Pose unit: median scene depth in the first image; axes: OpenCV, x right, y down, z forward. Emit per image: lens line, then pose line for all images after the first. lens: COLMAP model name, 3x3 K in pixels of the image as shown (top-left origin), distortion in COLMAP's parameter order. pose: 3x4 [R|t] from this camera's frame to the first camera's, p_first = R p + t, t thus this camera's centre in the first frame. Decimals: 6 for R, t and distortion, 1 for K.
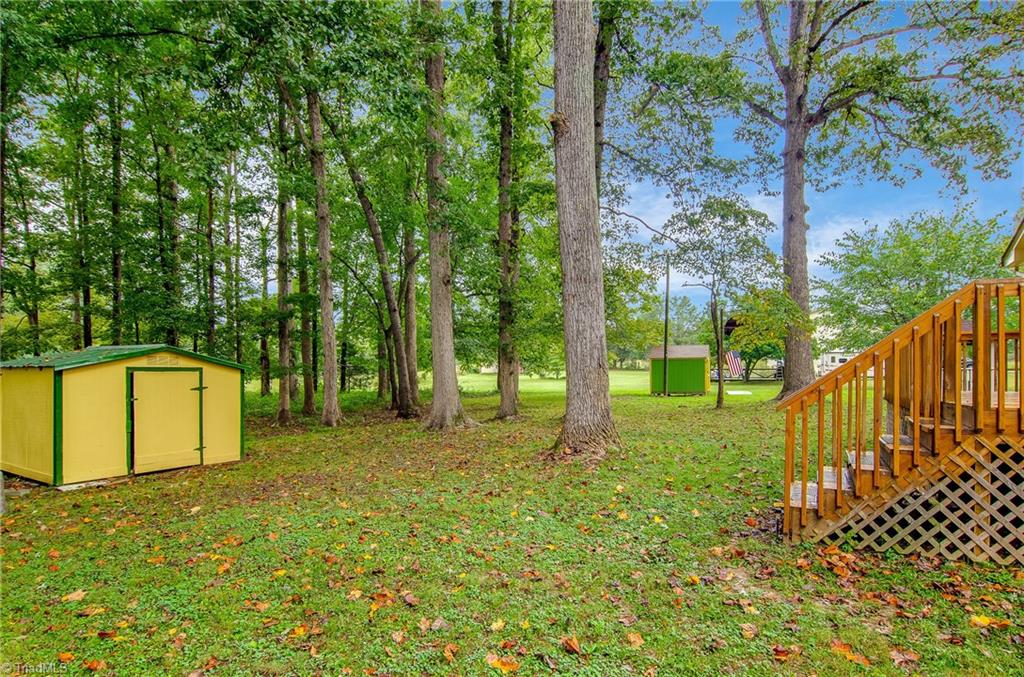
lens RADIAL K [[556.4, 0, 517.1], [0, 556.4, 352.3], [0, 0, 1]] dist [-0.018837, -0.000595]
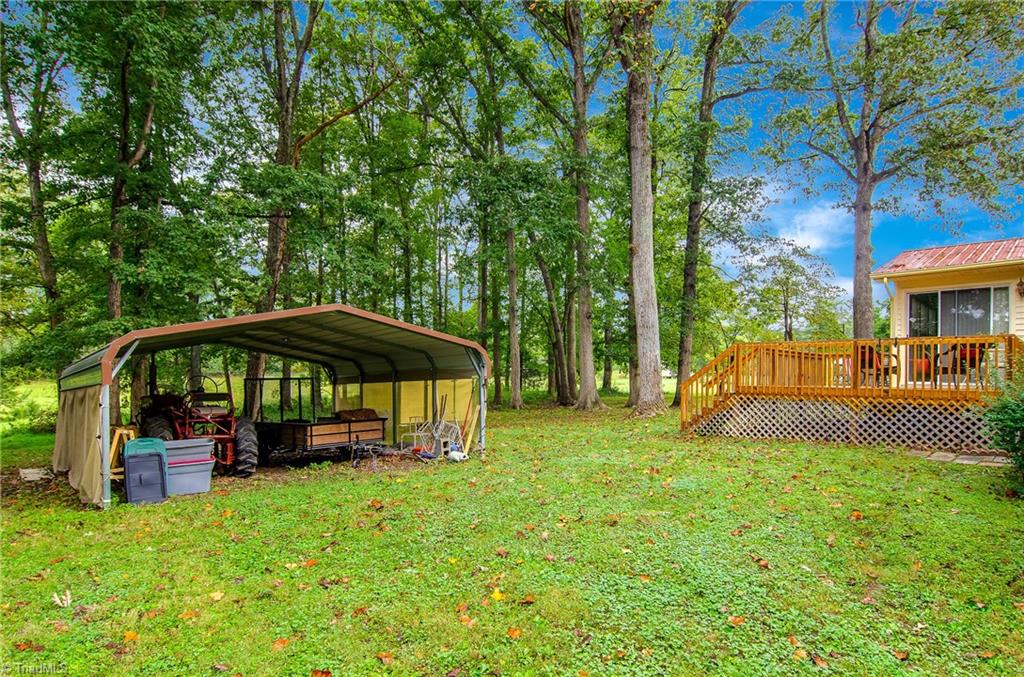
lens RADIAL K [[556.4, 0, 517.1], [0, 556.4, 352.3], [0, 0, 1]] dist [-0.018837, -0.000595]
pose [[0.953902, 0.002245, -0.300108, 0.104377], [-0.004554, 0.999965, -0.006995, -0.009182], [0.300082, 0.008039, 0.953879, -0.381237]]
